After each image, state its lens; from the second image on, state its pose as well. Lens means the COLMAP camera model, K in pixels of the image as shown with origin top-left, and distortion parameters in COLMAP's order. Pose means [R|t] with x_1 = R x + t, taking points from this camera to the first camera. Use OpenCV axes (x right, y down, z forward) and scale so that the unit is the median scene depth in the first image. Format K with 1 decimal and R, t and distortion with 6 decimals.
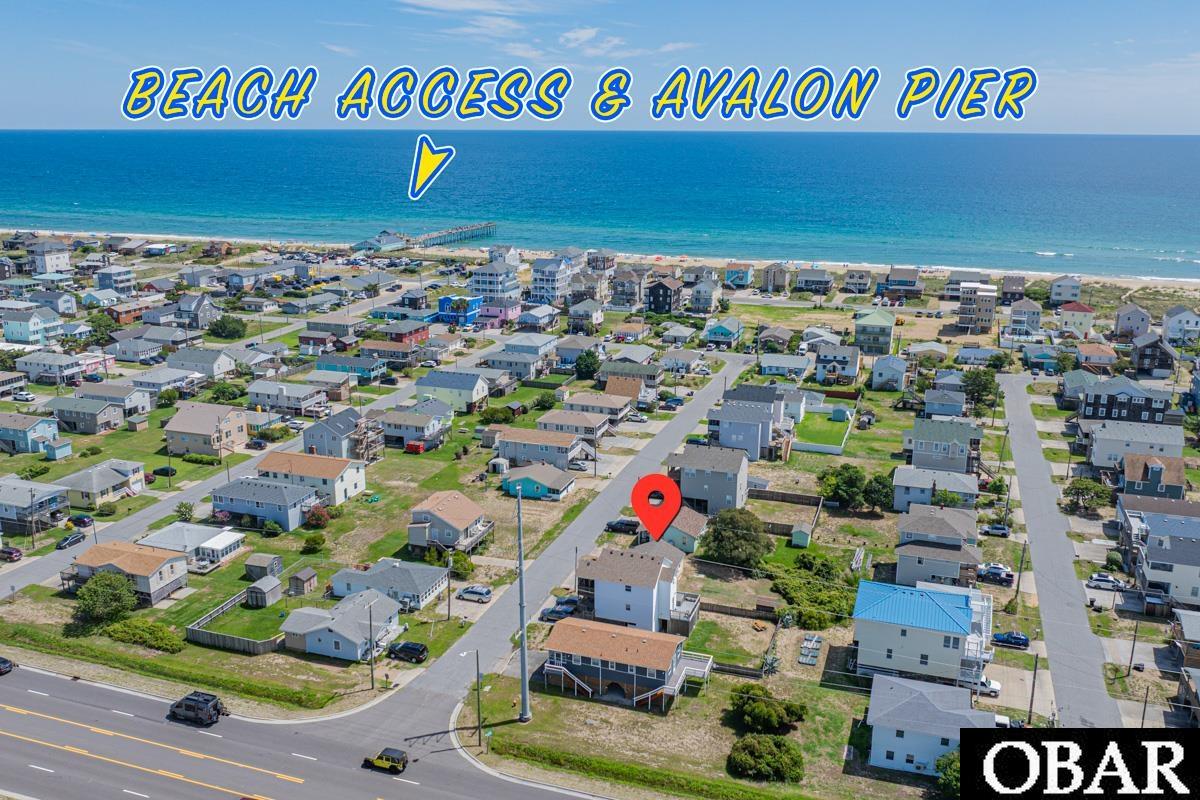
lens RADIAL K [[999.8, 0, 600.0], [0, 999.8, 400.0], [0, 0, 1]] dist [-0.015975, -0.023474]
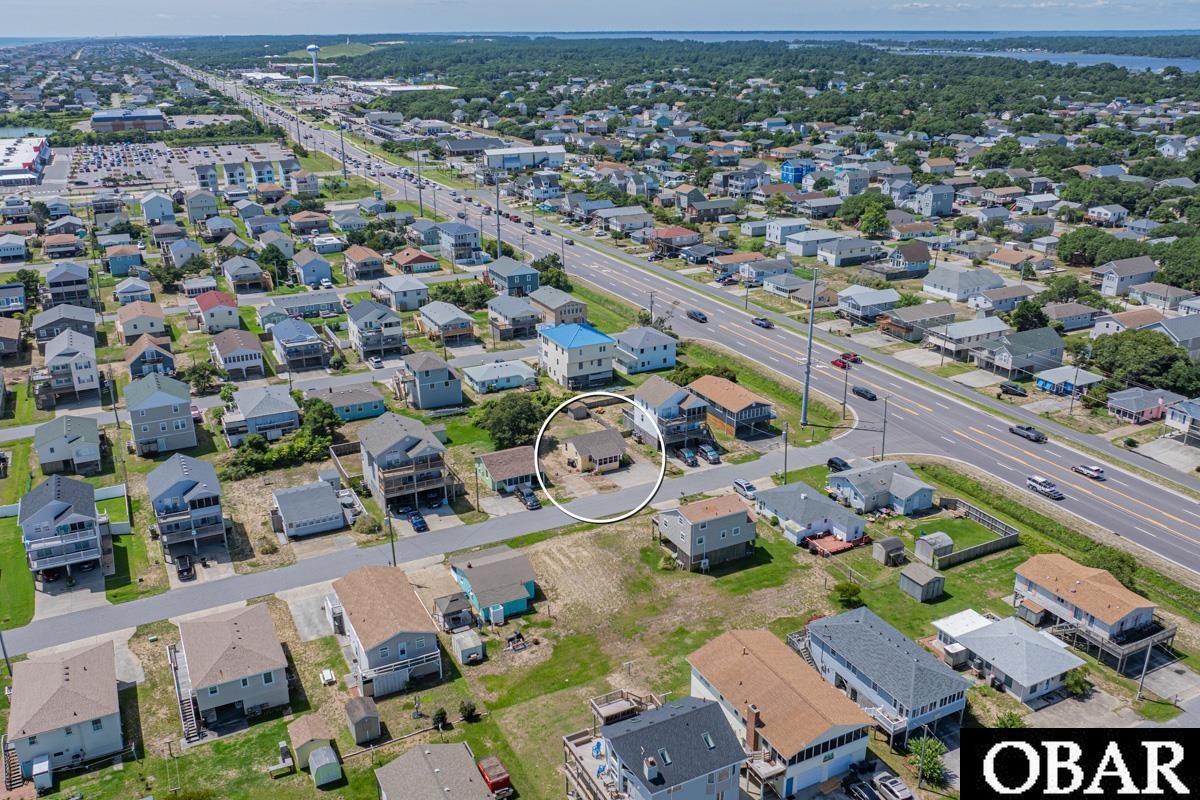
lens RADIAL K [[999.8, 0, 600.0], [0, 999.8, 400.0], [0, 0, 1]] dist [-0.015975, -0.023474]
pose [[-0.719644, -0.240277, 0.651444, -0.521380], [0.184713, 0.838159, 0.513196, -0.350582], [-0.669323, 0.489649, -0.558794, 1.260255]]
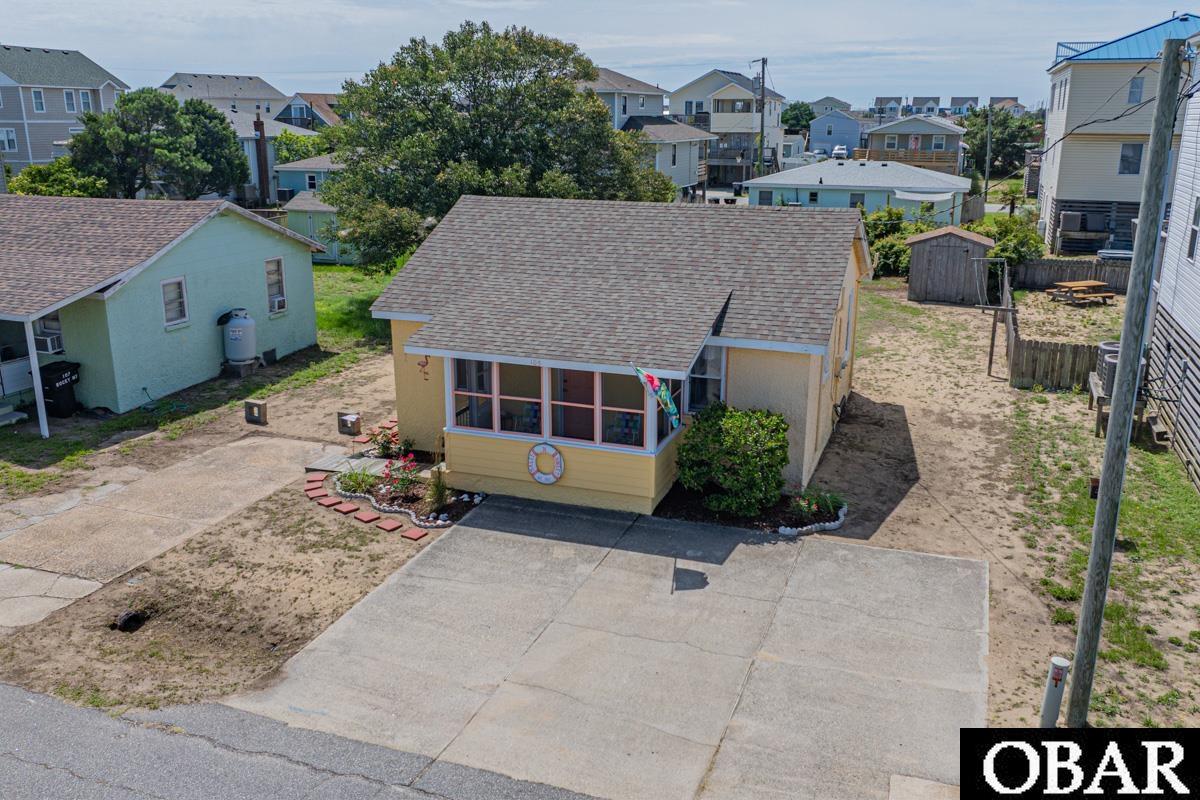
lens RADIAL K [[999.8, 0, 600.0], [0, 999.8, 400.0], [0, 0, 1]] dist [-0.015975, -0.023474]
pose [[0.015960, -0.277746, 0.960522, -0.068014], [0.259445, 0.928892, 0.264289, 0.109429], [-0.965626, 0.244984, 0.086885, 0.791166]]
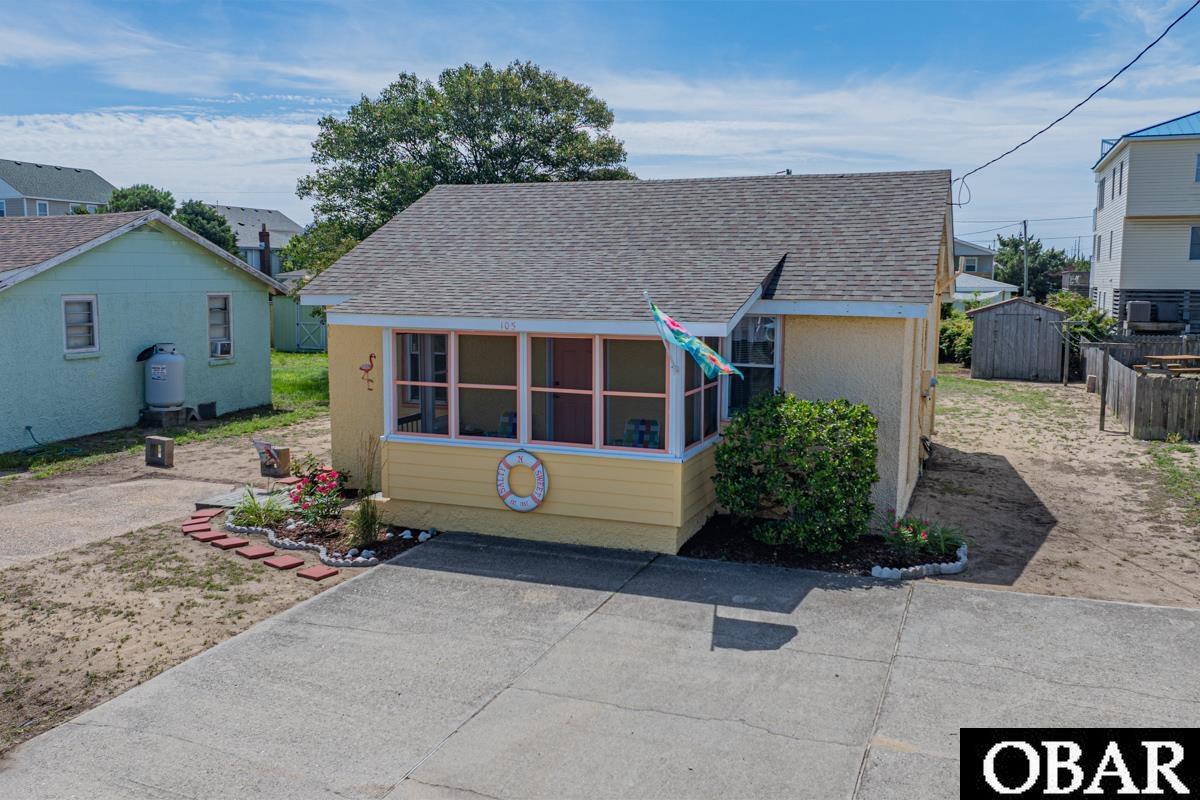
lens RADIAL K [[999.8, 0, 600.0], [0, 999.8, 400.0], [0, 0, 1]] dist [-0.015975, -0.023474]
pose [[0.036858, -0.124923, 0.991482, -0.043654], [0.256842, 0.960010, 0.111409, 0.126893], [-0.965750, 0.250548, 0.067470, 0.795042]]
